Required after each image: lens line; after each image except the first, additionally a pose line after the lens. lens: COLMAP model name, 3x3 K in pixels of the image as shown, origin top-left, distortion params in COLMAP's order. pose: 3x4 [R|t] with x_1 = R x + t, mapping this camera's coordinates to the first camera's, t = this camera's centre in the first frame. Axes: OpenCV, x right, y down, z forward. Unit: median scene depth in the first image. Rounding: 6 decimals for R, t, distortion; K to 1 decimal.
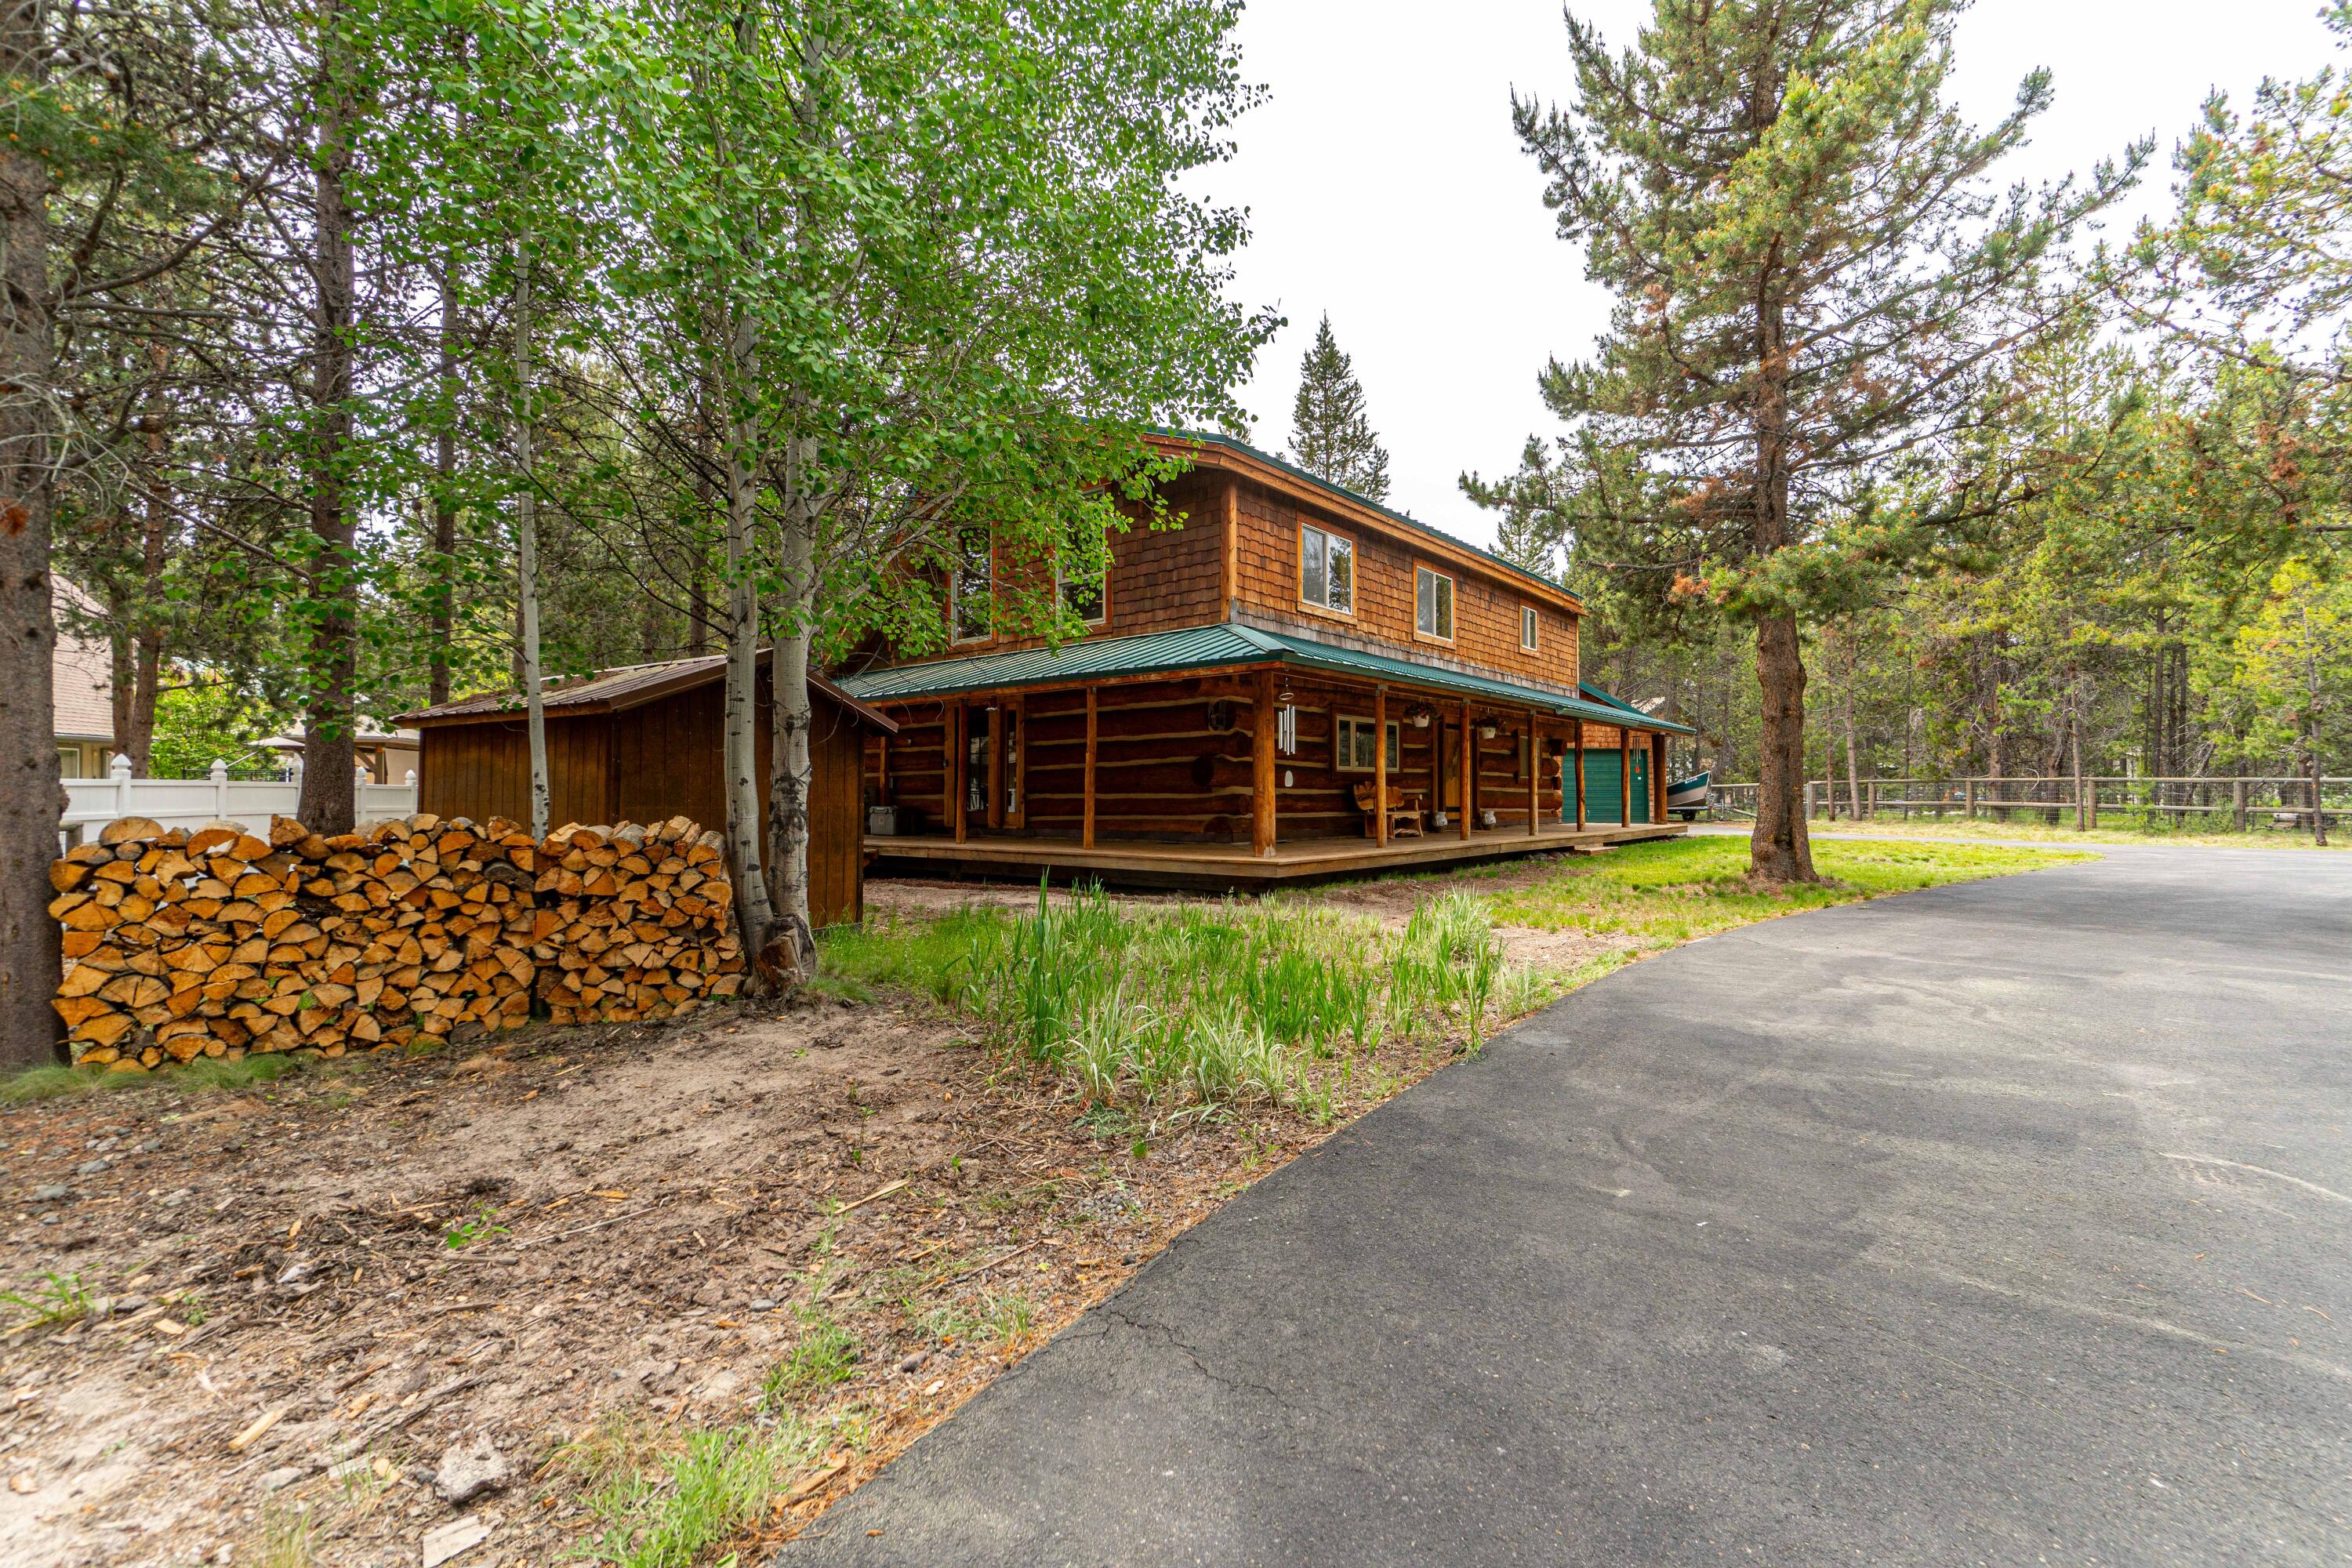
lens RADIAL K [[1006.1, 0, 1181.9], [0, 1006.1, 783.3], [0, 0, 1]] dist [-0.001768, 0.000191]
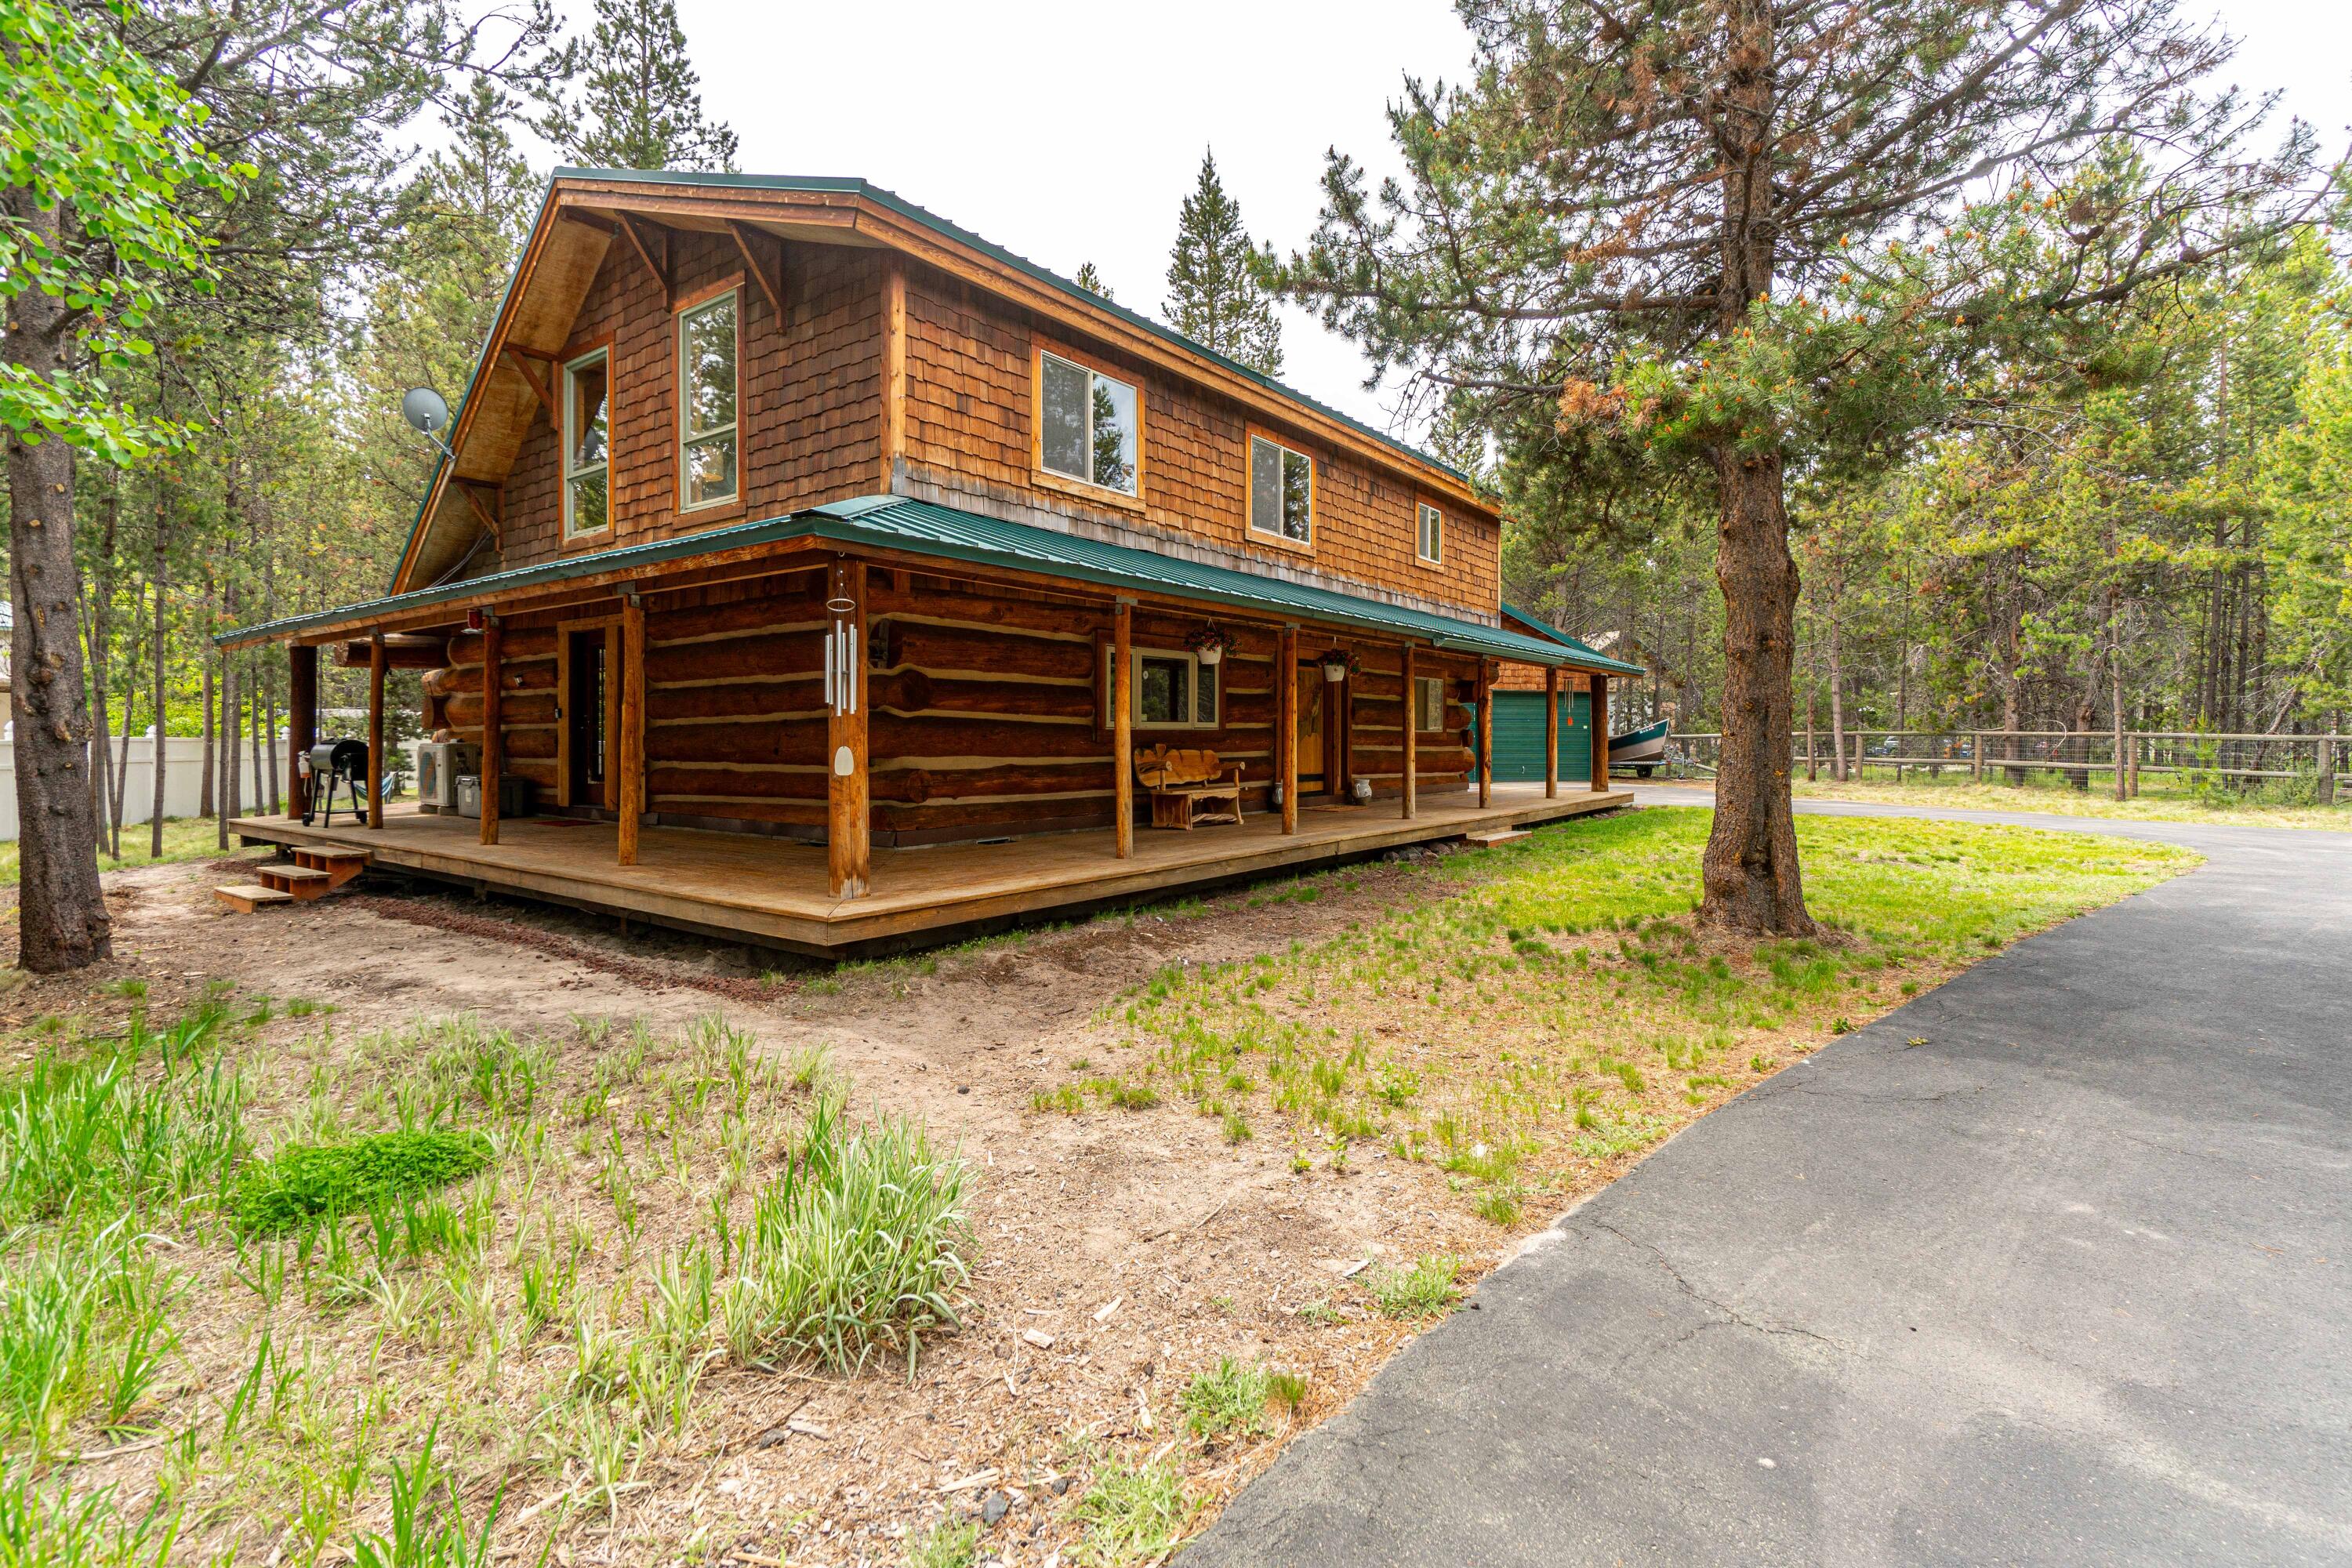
lens RADIAL K [[1083.8, 0, 1163.9], [0, 1083.8, 747.2], [0, 0, 1]] dist [-0.004502, 0.000035]
pose [[0.999197, 0.002806, 0.039966, 0.133107], [-0.003700, 0.999744, 0.022319, -0.013340], [-0.039893, -0.022449, 0.998952, 0.225105]]
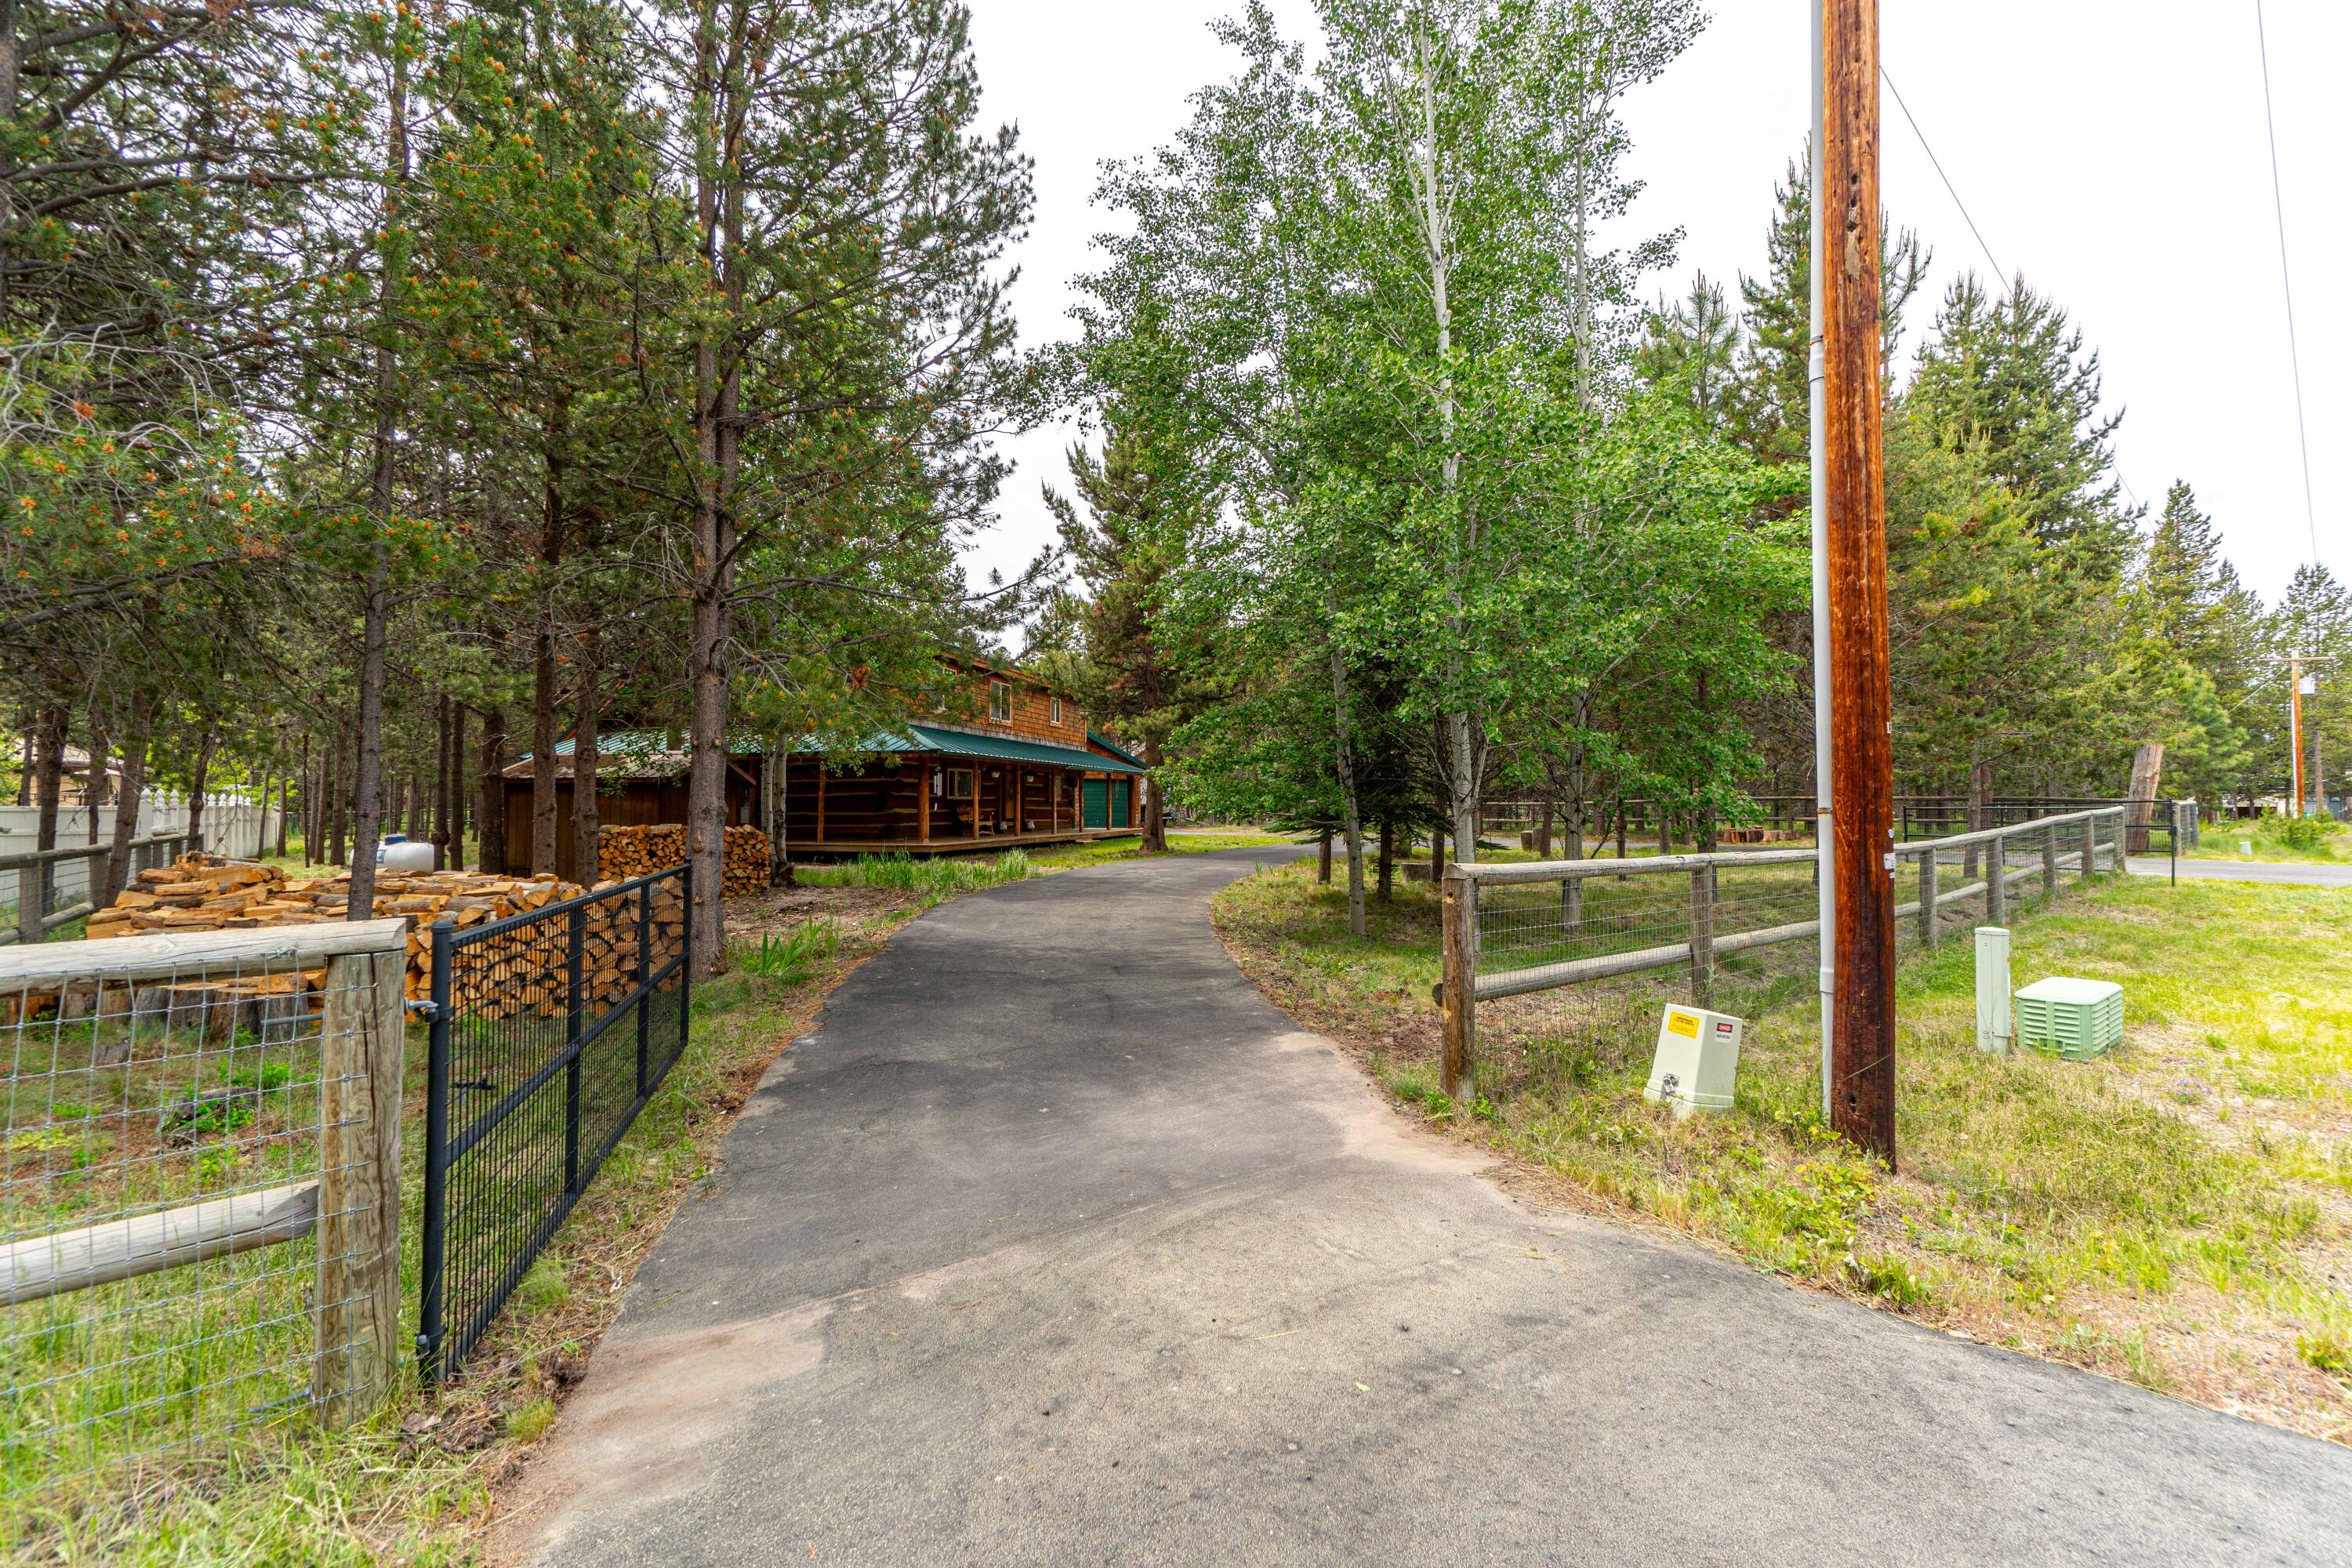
lens RADIAL K [[1006.1, 0, 1181.9], [0, 1006.1, 783.3], [0, 0, 1]] dist [-0.001768, 0.000191]
pose [[0.905435, 0.011706, 0.424323, -0.193086], [-0.007689, 0.999908, -0.011176, -0.019717], [-0.424415, 0.006857, 0.905442, -0.675368]]
